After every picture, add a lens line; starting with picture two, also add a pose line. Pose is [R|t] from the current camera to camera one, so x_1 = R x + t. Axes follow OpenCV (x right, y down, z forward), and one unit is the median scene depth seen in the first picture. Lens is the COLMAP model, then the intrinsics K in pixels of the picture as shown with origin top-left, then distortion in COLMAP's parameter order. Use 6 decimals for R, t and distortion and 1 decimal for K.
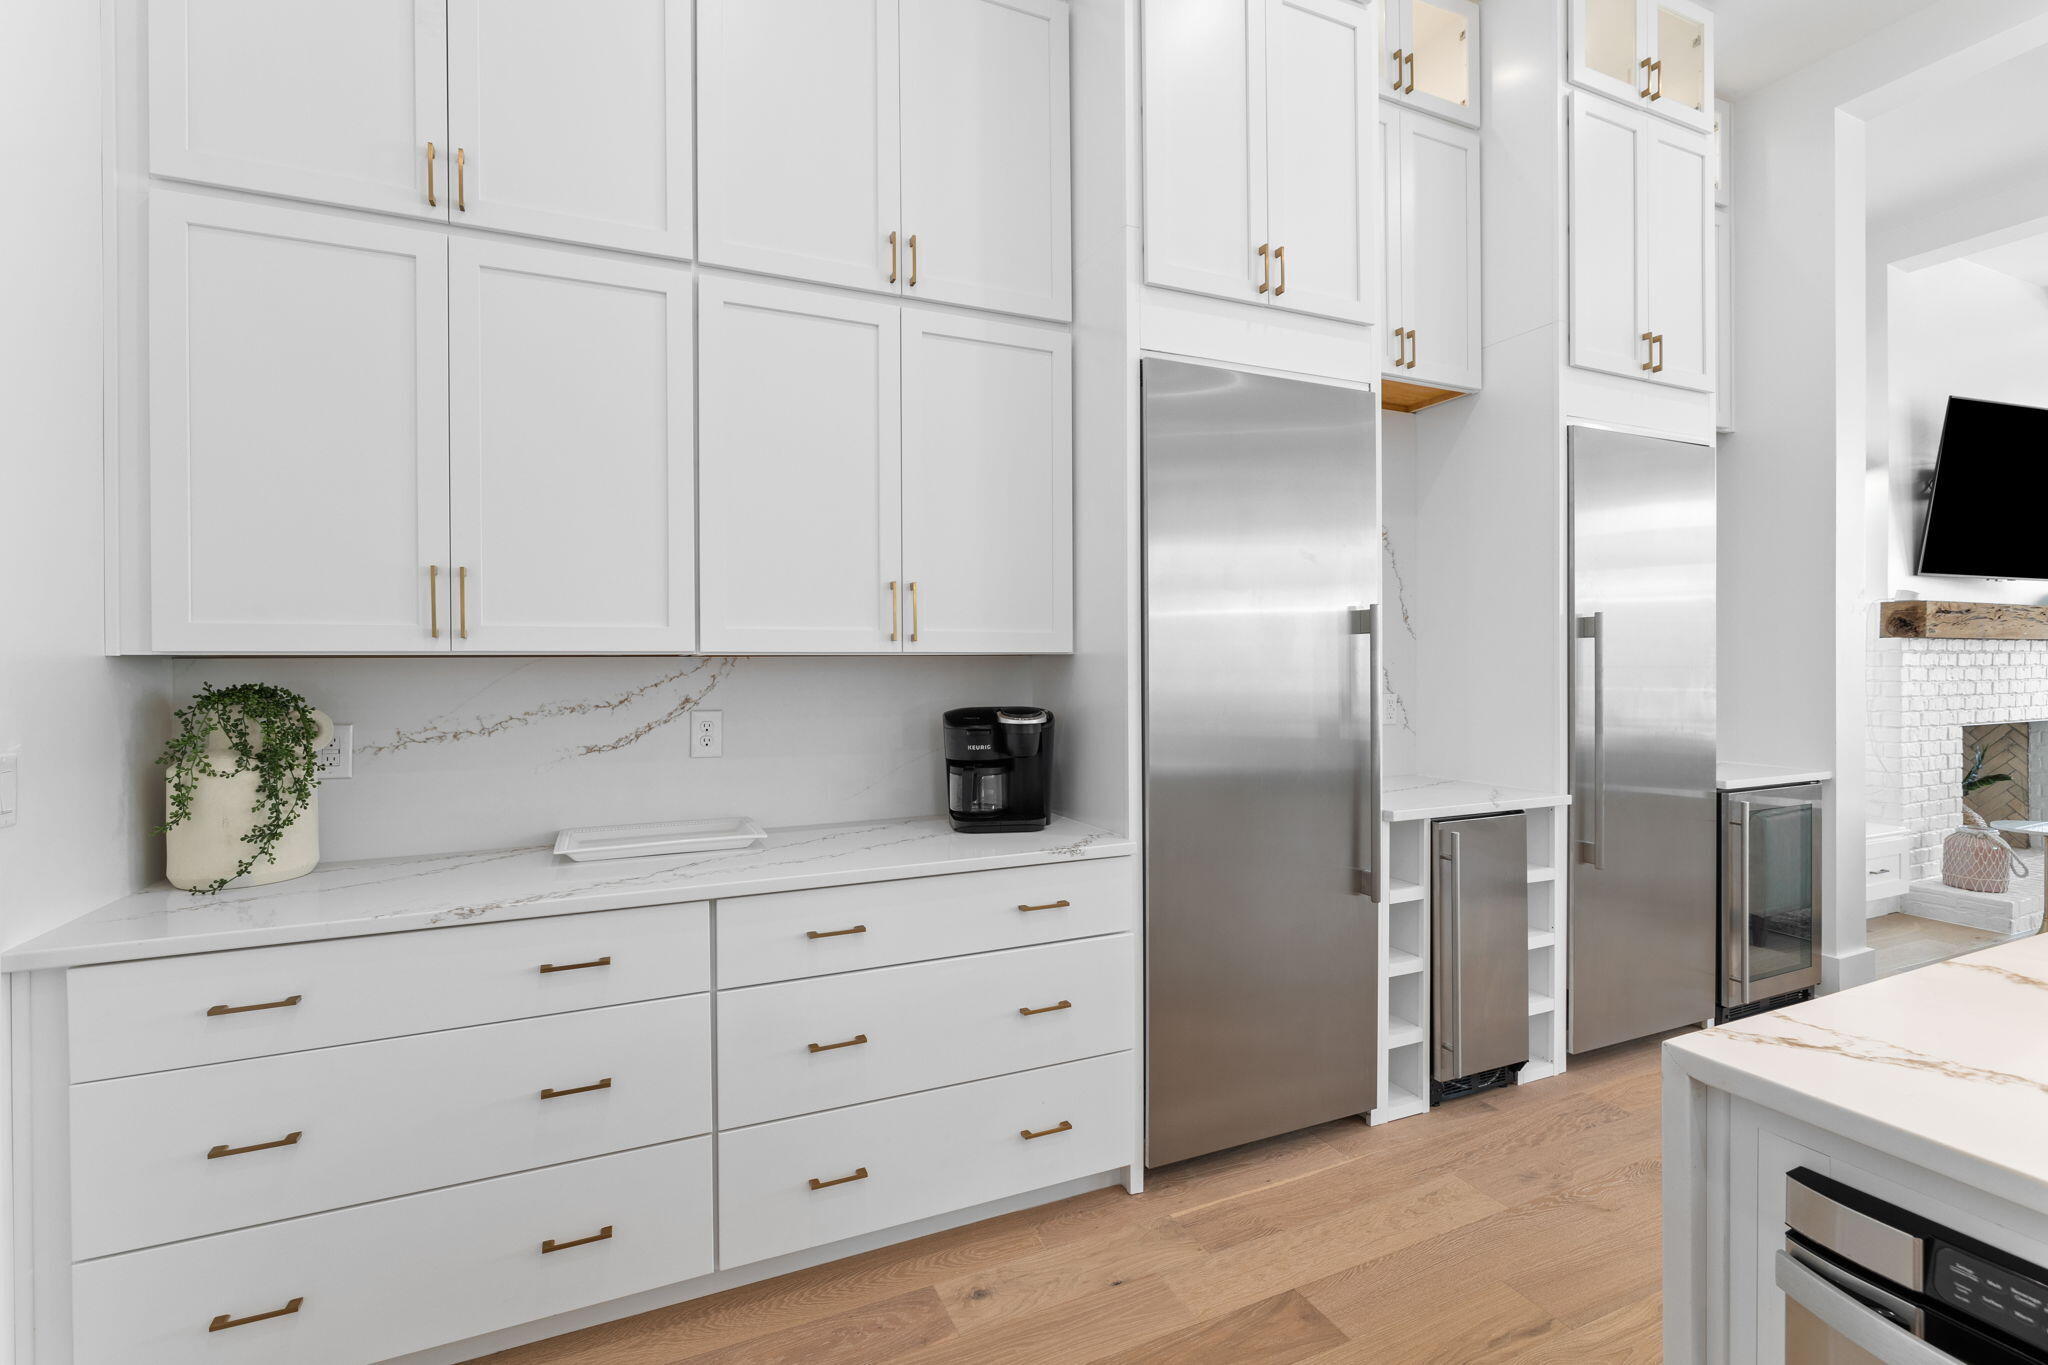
lens RADIAL K [[876.9, 0, 1020.0], [0, 876.9, 660.5], [0, 0, 1]] dist [-0.002465, -0.000216]
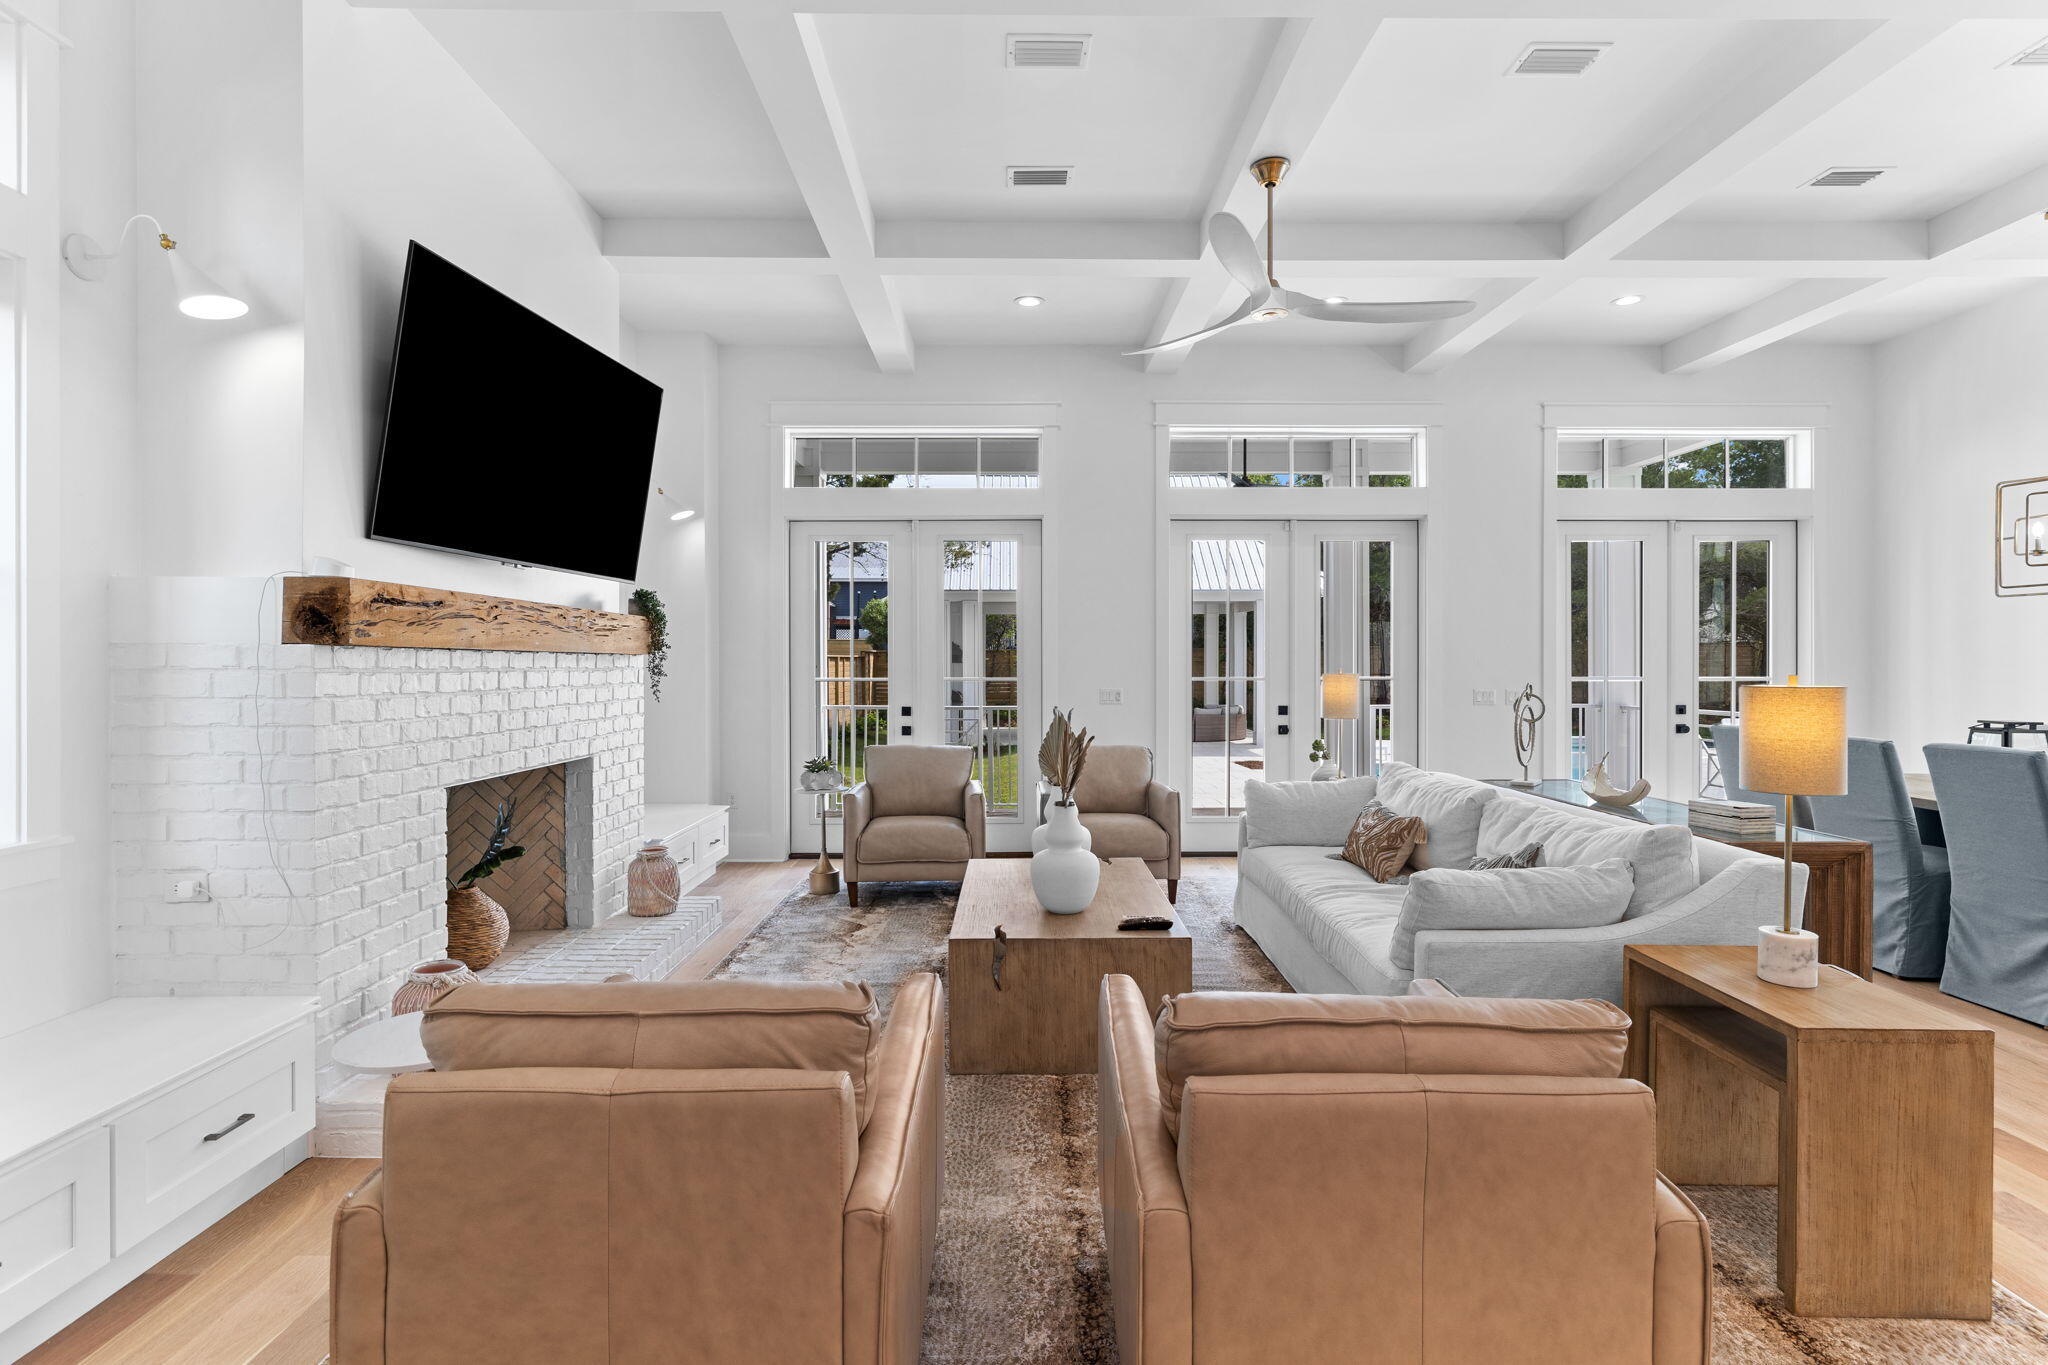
lens RADIAL K [[876.9, 0, 1016.2], [0, 876.9, 667.8], [0, 0, 1]] dist [-0.002465, -0.000216]
pose [[0.377270, 0.001751, 0.926102, 0.659551], [-0.007656, 0.999970, 0.001228, -0.015490], [-0.926072, -0.007554, 0.377272, 0.389705]]
